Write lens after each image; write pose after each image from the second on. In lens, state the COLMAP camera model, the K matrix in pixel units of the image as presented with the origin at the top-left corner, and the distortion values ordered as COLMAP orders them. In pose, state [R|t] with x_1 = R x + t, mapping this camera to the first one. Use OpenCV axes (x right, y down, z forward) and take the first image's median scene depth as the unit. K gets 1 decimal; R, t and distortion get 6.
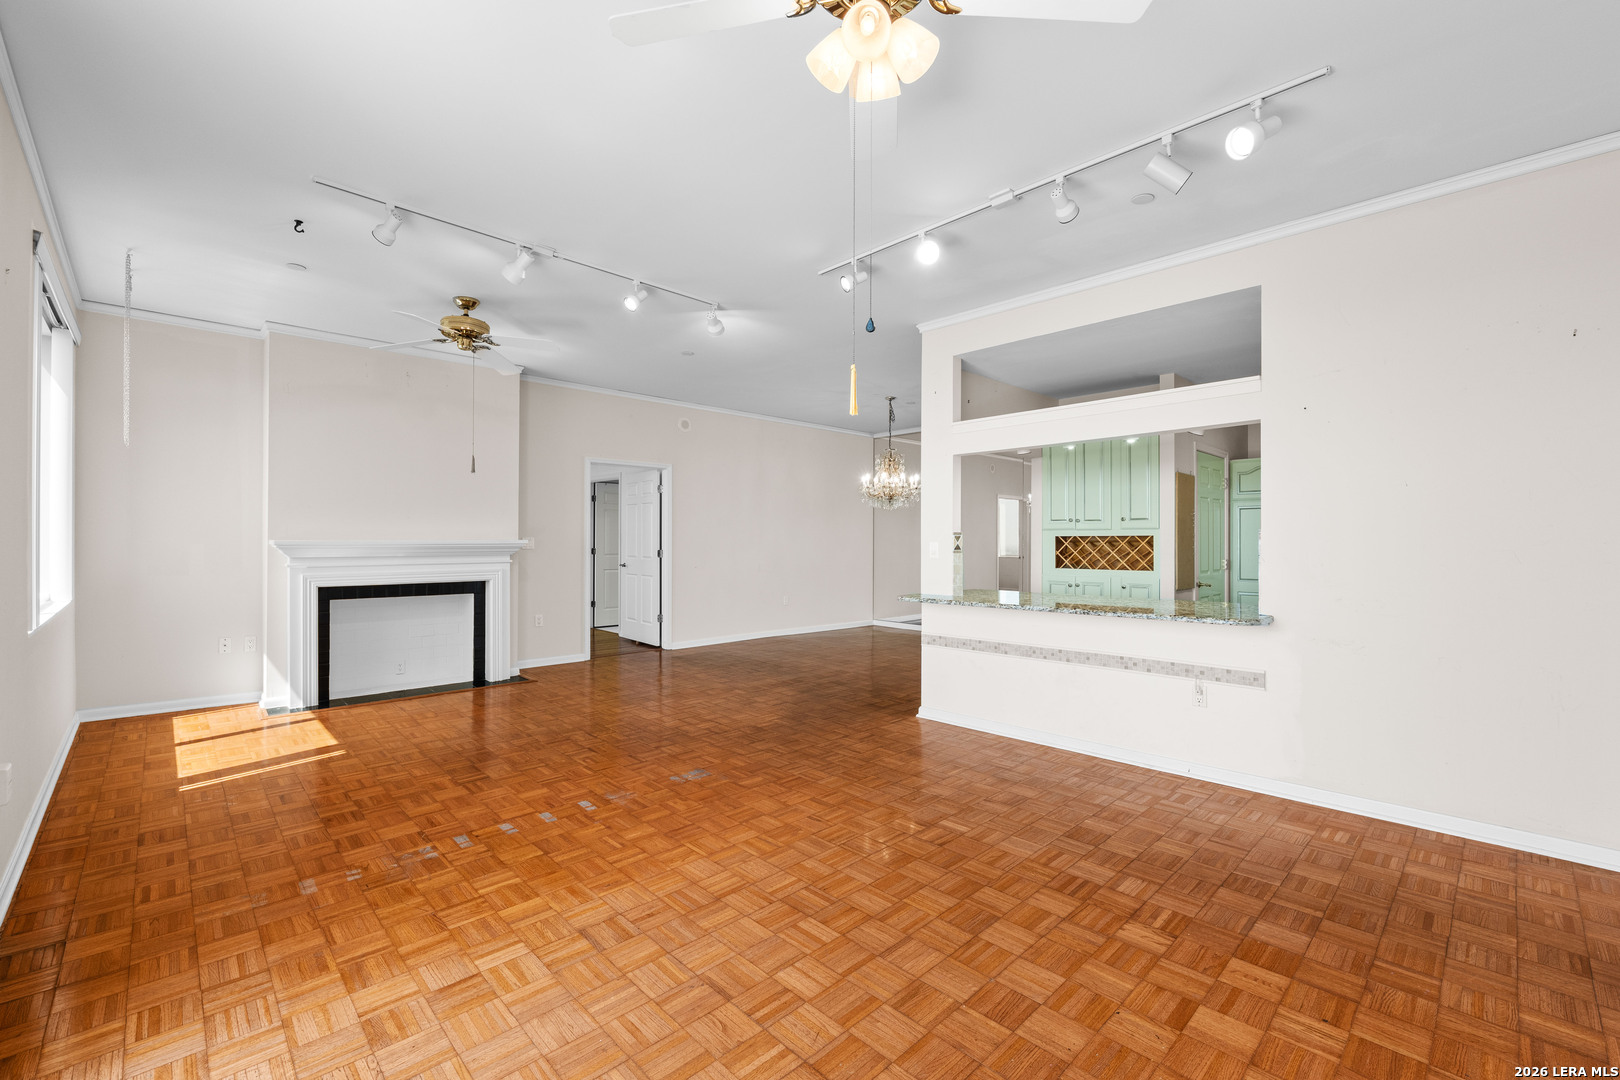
lens RADIAL K [[677.9, 0, 812.8], [0, 677.9, 539.5], [0, 0, 1]] dist [-0.001190, 0.000017]
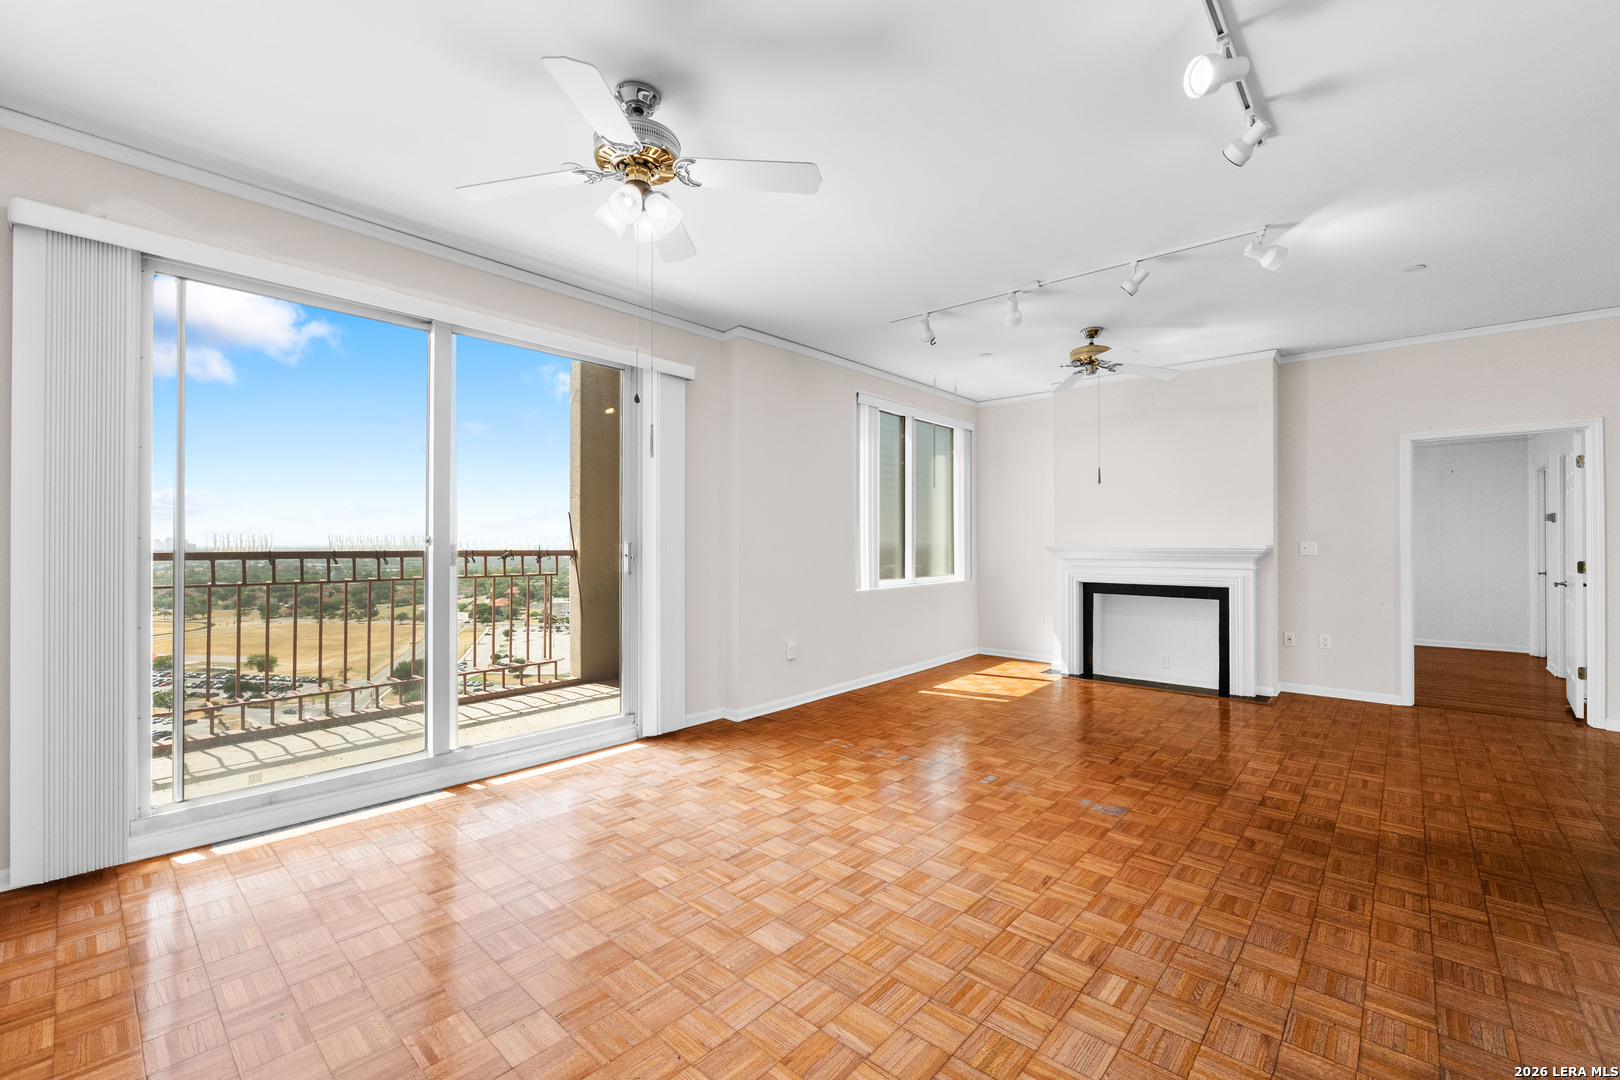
lens RADIAL K [[677.9, 0, 812.8], [0, 677.9, 539.5], [0, 0, 1]] dist [-0.001190, 0.000017]
pose [[0.079208, -0.007756, -0.996828, 0.536708], [-0.000556, 0.999969, -0.007824, 0.001246], [0.996858, 0.001174, 0.079201, 0.430111]]
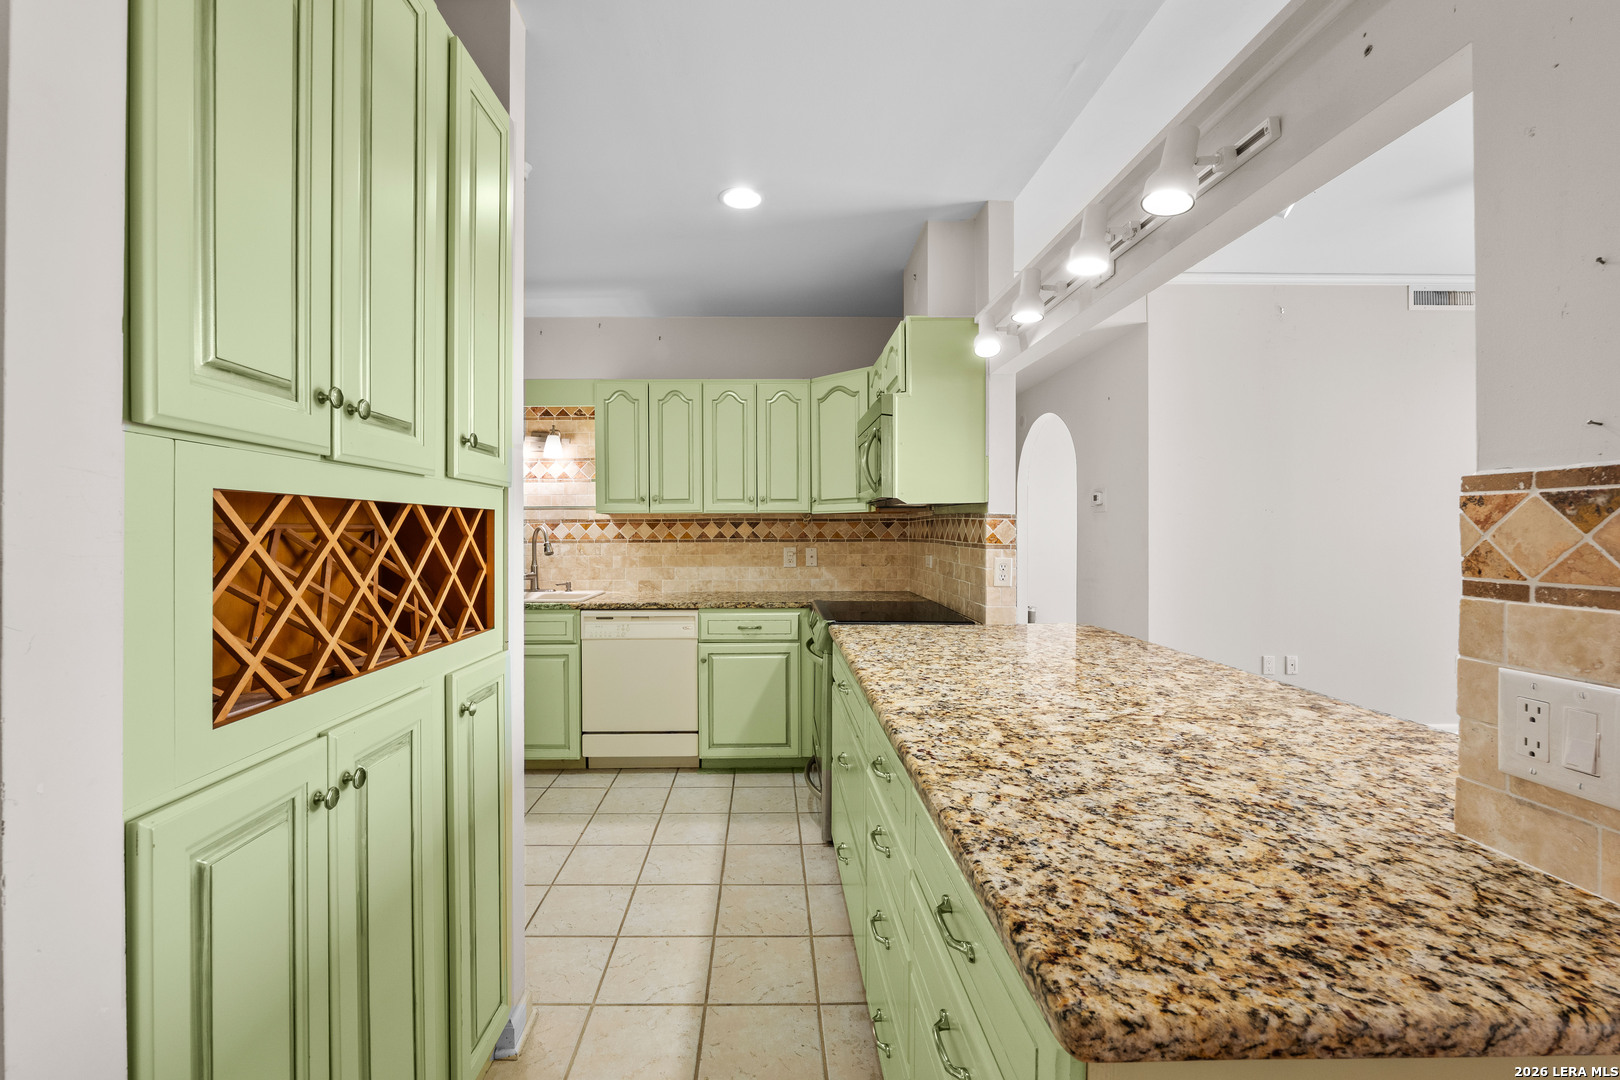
lens RADIAL K [[679.7, 0, 755.9], [0, 679.7, 534.1], [0, 0, 1]] dist [-0.000676, -0.000006]
pose [[-0.711326, -0.003903, 0.702852, 0.236593], [-0.004753, 0.999988, 0.000742, 0.004986], [-0.702847, -0.002813, -0.711336, 1.292296]]
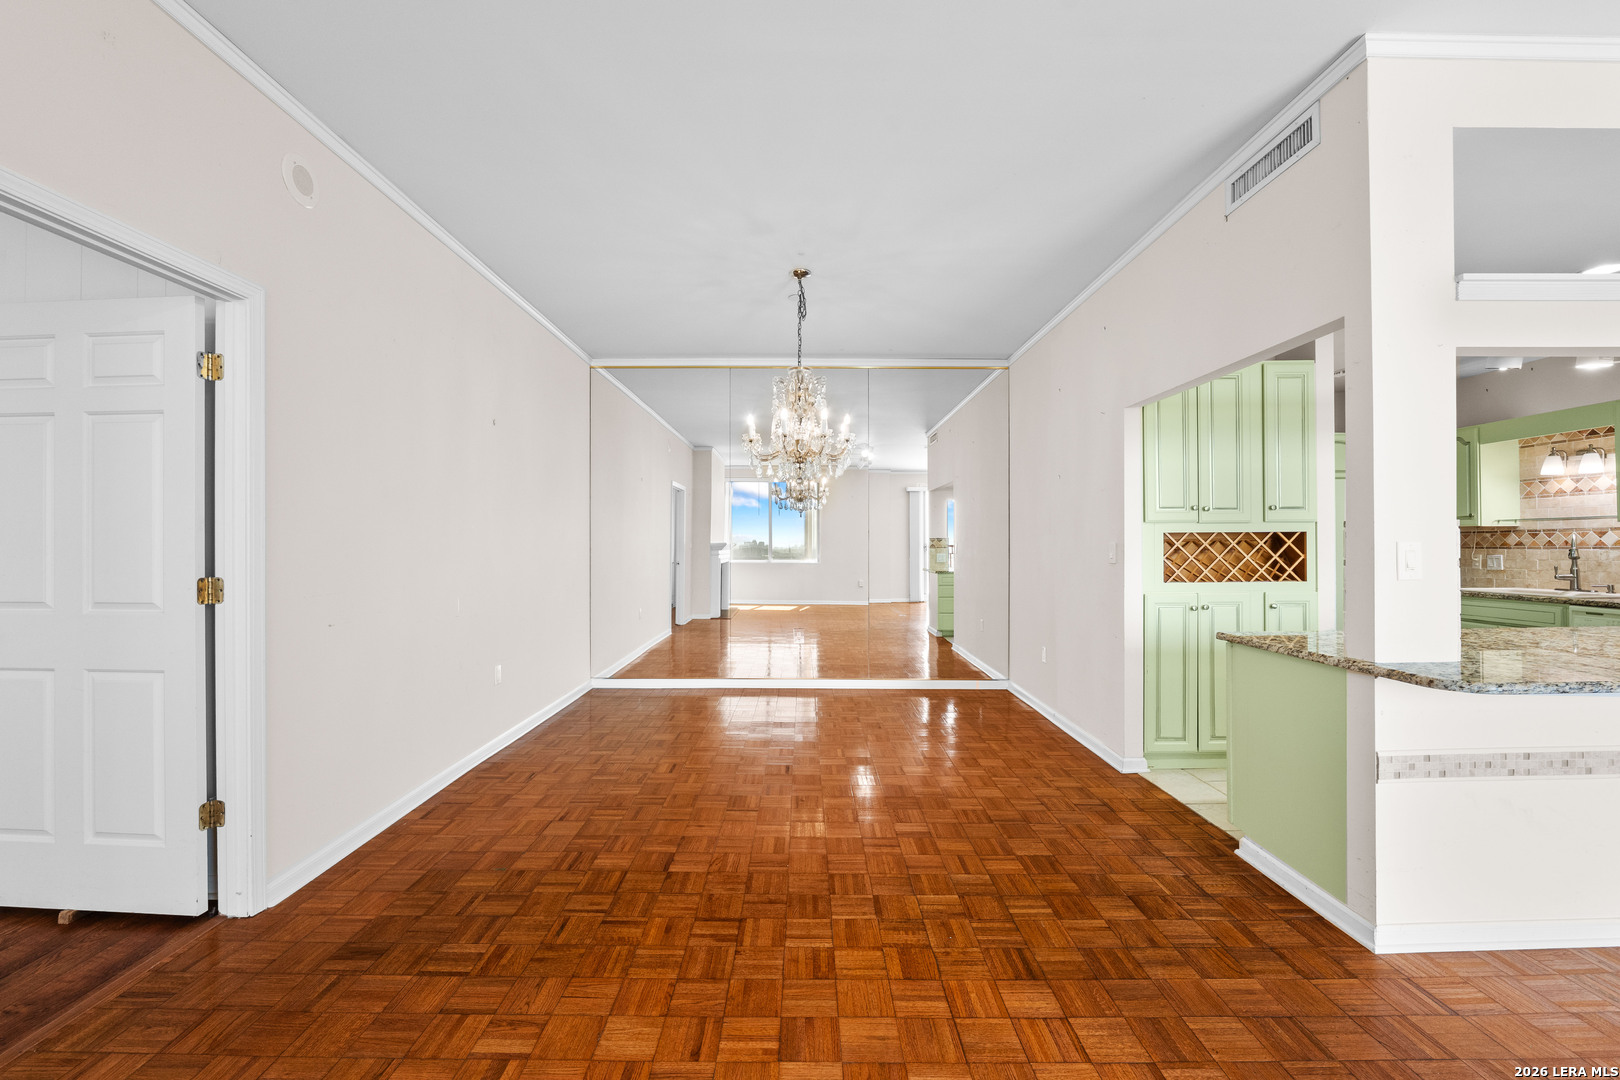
lens RADIAL K [[659.0, 0, 810.0], [0, 659.0, 540.0], [0, 0, 1]] dist [-0.014041, 0.000320]
pose [[0.693643, -0.002349, 0.720315, -0.405077], [0.003582, 0.999994, -0.000189, 0.001485], [-0.720310, 0.002712, 0.693647, 1.026548]]
